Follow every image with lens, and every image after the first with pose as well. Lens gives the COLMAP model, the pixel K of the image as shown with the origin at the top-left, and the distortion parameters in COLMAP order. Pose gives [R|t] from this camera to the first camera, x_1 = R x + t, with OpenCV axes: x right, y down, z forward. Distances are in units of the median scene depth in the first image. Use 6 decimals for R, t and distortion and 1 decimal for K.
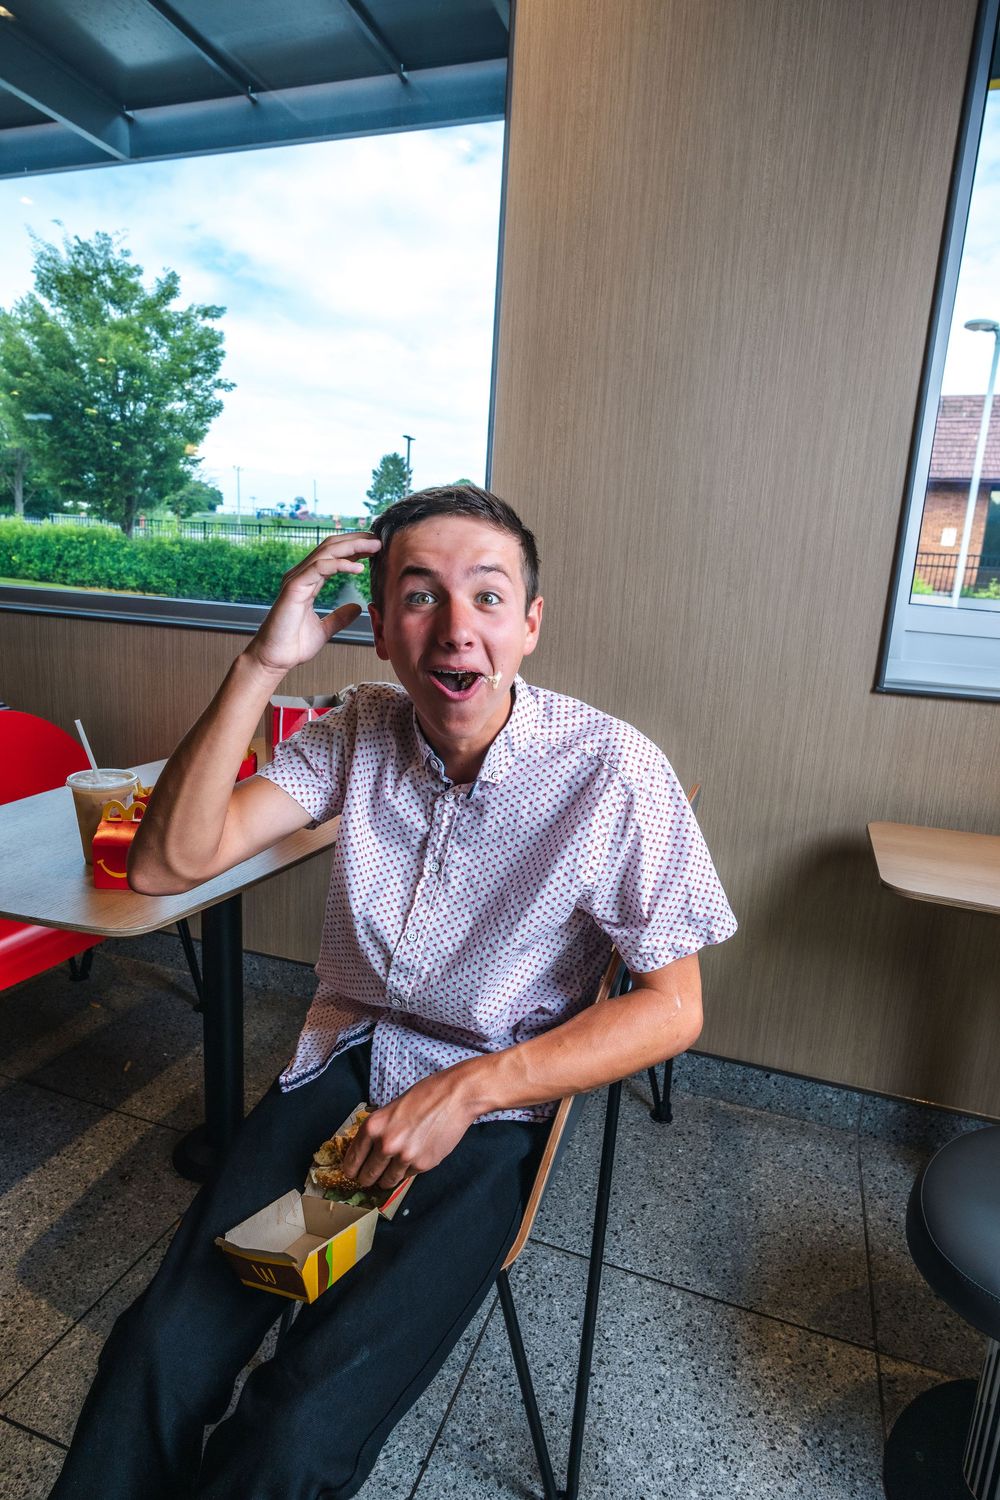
lens RADIAL K [[857.8, 0, 500.0], [0, 857.8, 750.0], [0, 0, 1]] dist [-0.000500, 0.000831]
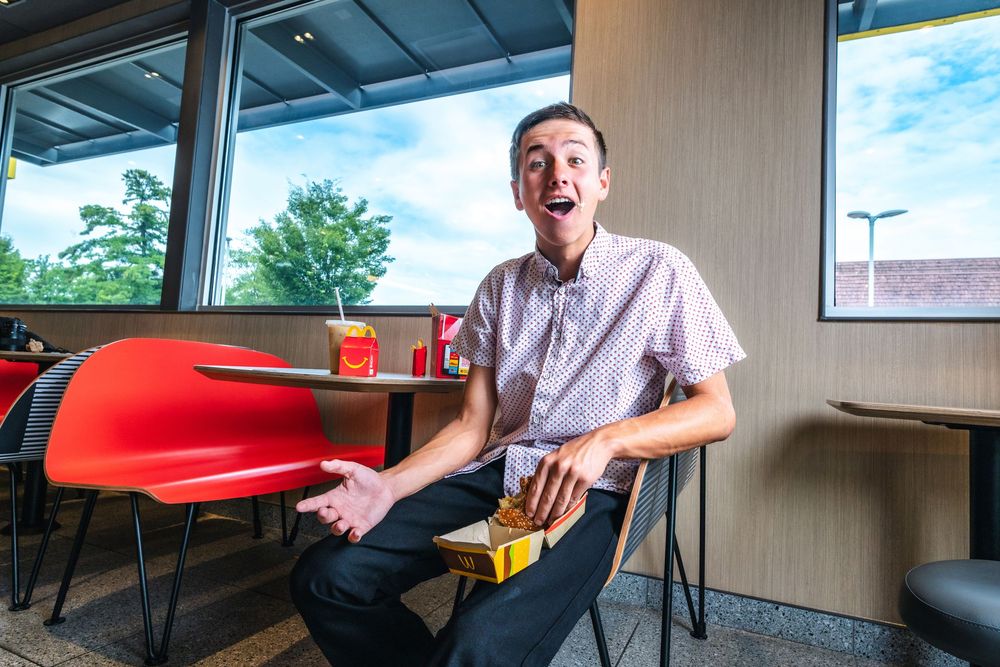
lens RADIAL K [[571.6, 0, 500.0], [0, 571.6, 333.5], [0, 0, 1]] dist [0.002050, -0.001007]
pose [[0.995956, -0.005854, -0.089657, -0.021570], [-0.020250, 0.957577, -0.287466, 0.127379], [0.087536, 0.288119, 0.953585, -0.012583]]
